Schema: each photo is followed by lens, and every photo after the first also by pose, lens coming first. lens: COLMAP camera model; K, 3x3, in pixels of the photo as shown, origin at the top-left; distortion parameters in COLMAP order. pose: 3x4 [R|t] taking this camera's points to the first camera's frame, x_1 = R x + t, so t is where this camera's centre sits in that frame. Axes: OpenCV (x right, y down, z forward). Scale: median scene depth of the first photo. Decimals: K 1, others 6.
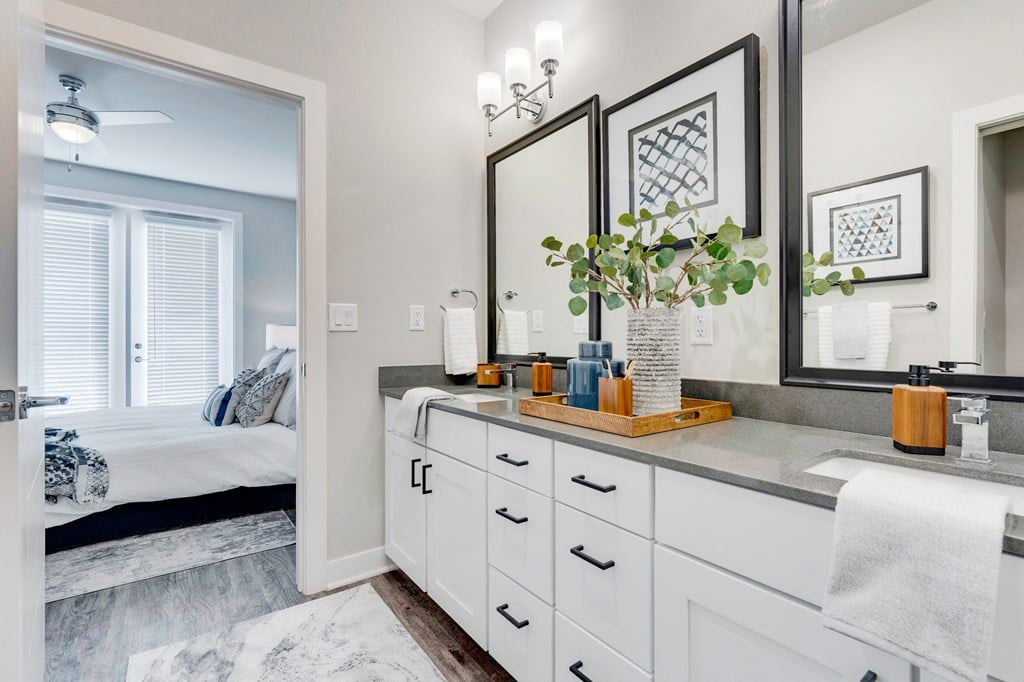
lens RADIAL K [[461.2, 0, 512.0], [0, 461.2, 341.0], [0, 0, 1]] dist [0.001469, 0.000170]
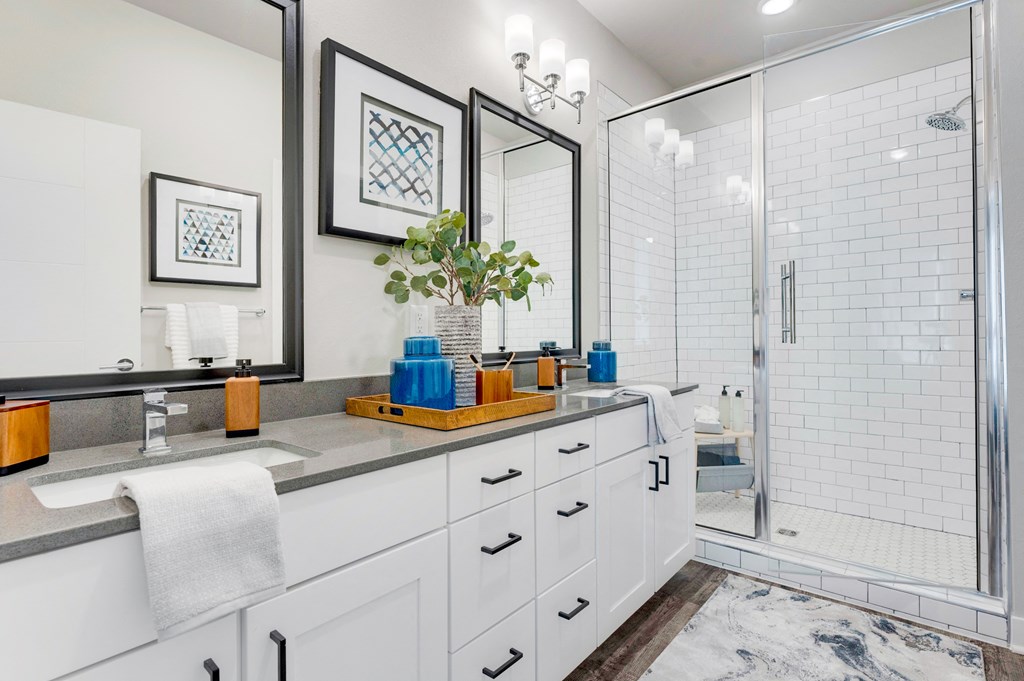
lens RADIAL K [[511.8, 0, 512.0], [0, 511.8, 340.5], [0, 0, 1]] dist [-0.000236, 0.000237]
pose [[-0.224531, -0.000218, 0.974467, -0.640175], [0.019835, 0.999792, 0.004794, 0.004563], [-0.974265, 0.020405, -0.224480, 0.826841]]
